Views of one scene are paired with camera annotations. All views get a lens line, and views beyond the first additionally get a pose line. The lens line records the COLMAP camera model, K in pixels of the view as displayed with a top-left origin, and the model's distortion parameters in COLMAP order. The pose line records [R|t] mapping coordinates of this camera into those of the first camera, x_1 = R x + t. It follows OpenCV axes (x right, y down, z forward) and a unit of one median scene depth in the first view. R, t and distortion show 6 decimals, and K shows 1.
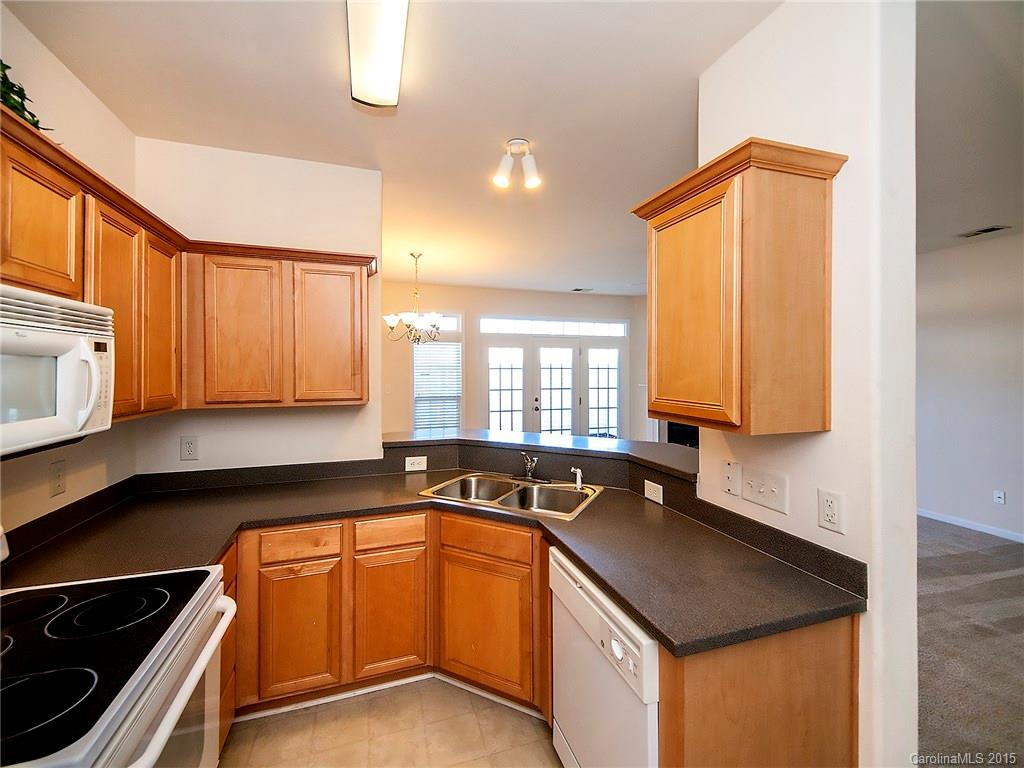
lens RADIAL K [[428.7, 0, 507.0], [0, 428.7, 365.7], [0, 0, 1]] dist [0.020764, -0.000511]
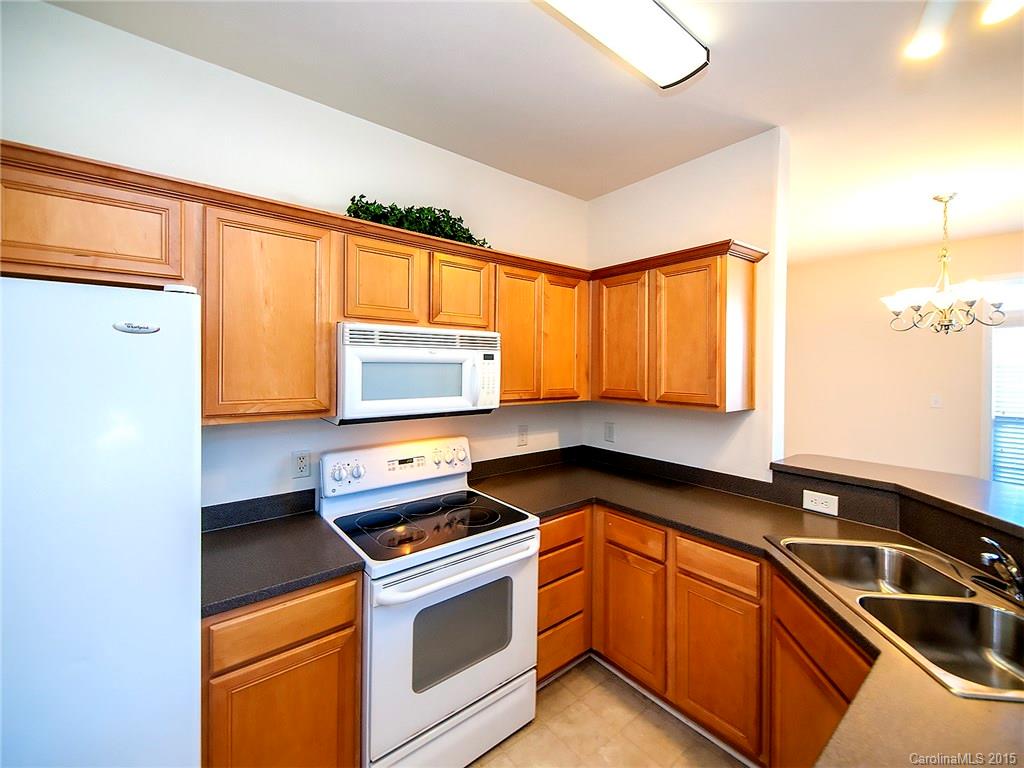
lens RADIAL K [[428.7, 0, 513.7], [0, 428.7, 366.8], [0, 0, 1]] dist [0.020764, -0.000511]
pose [[0.345872, 0.005039, -0.938268, 0.141101], [0.000482, 0.999984, 0.005548, -0.003656], [0.938282, -0.002371, 0.345864, 0.120184]]
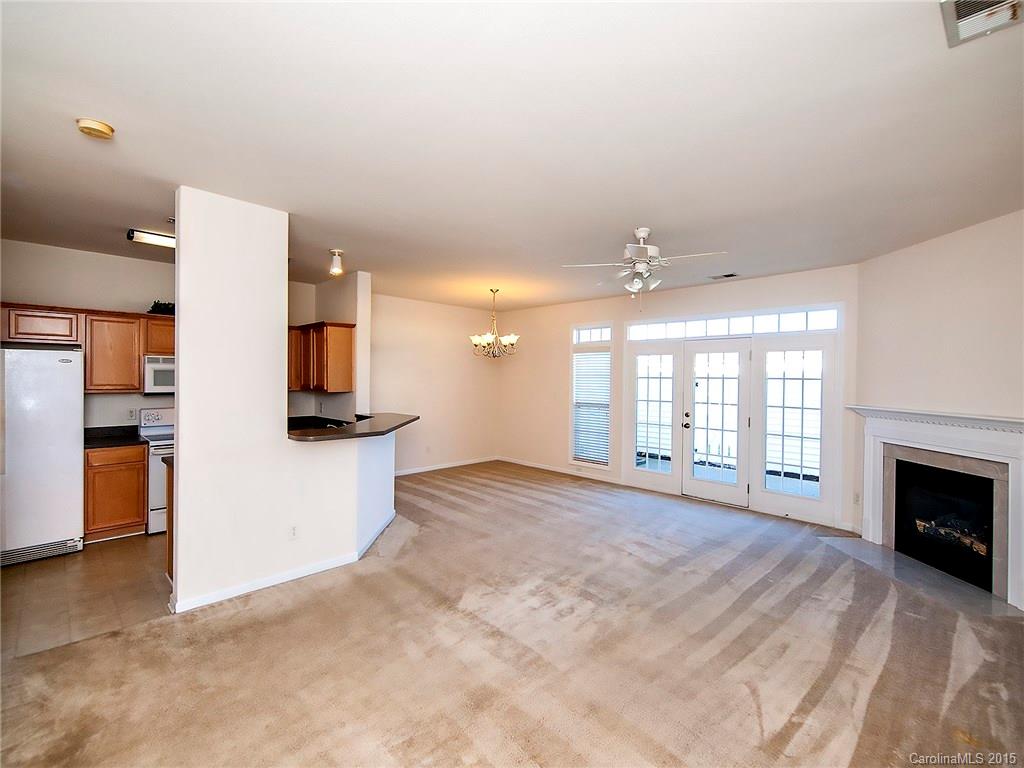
lens RADIAL K [[464.6, 0, 513.0], [0, 464.6, 375.5], [0, 0, 1]] dist [0.016942, -0.000482]
pose [[0.450100, 0.003710, -0.892970, 0.860867], [-0.003234, 0.999992, 0.002524, -0.000210], [0.892972, 0.001751, 0.450108, 0.321447]]
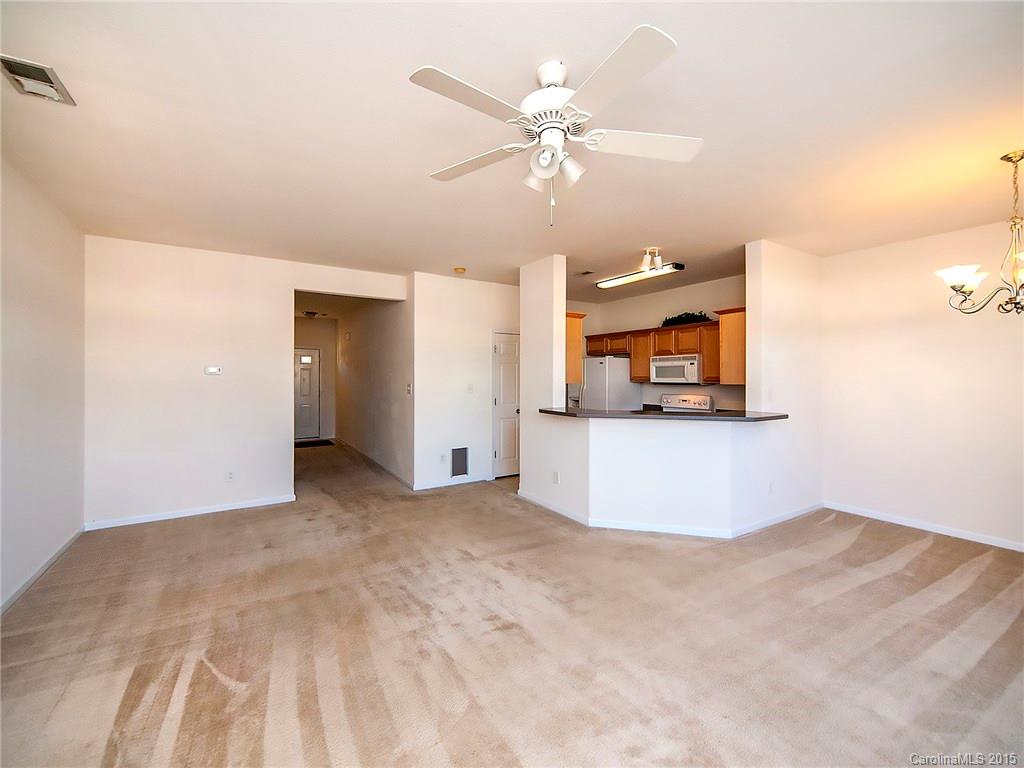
lens RADIAL K [[428.7, 0, 509.2], [0, 428.7, 372.3], [0, 0, 1]] dist [0.020764, -0.000511]
pose [[-0.969284, -0.006182, -0.245867, 0.452609], [-0.001446, 0.999810, -0.019436, 0.030459], [0.245940, -0.018483, -0.969109, 1.099851]]
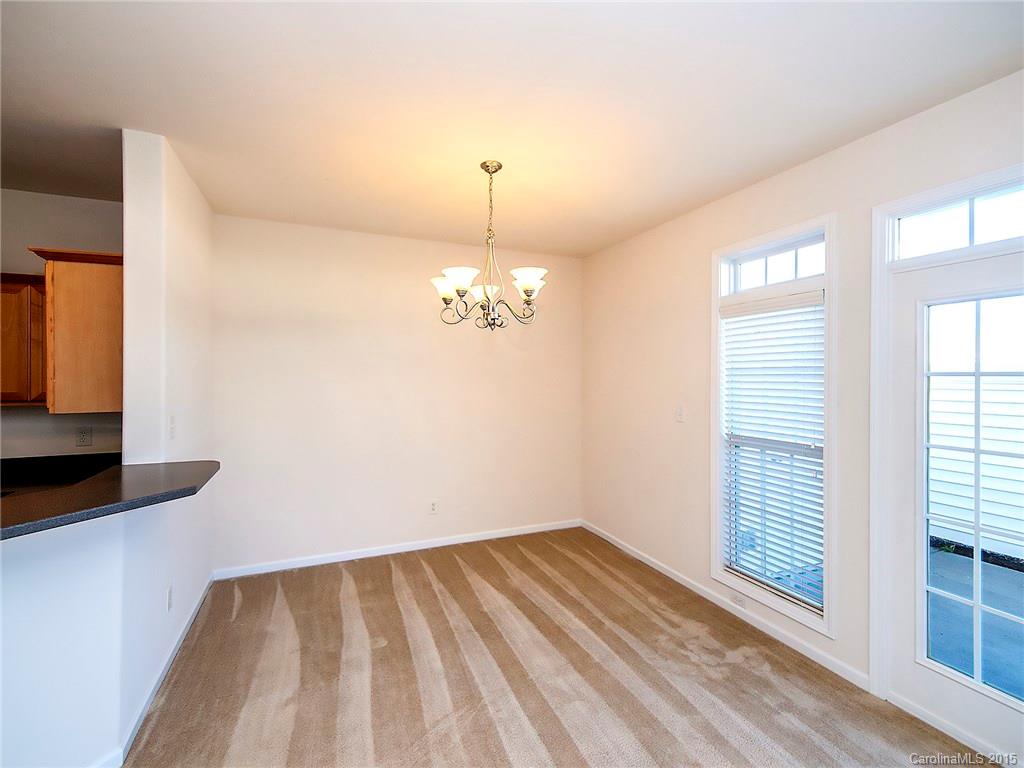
lens RADIAL K [[464.6, 0, 511.8], [0, 464.6, 373.2], [0, 0, 1]] dist [0.016942, -0.000482]
pose [[0.082765, 0.000071, -0.996569, 0.299509], [0.005665, 0.999984, 0.000542, 0.003560], [0.996553, -0.005690, 0.082763, 0.768645]]
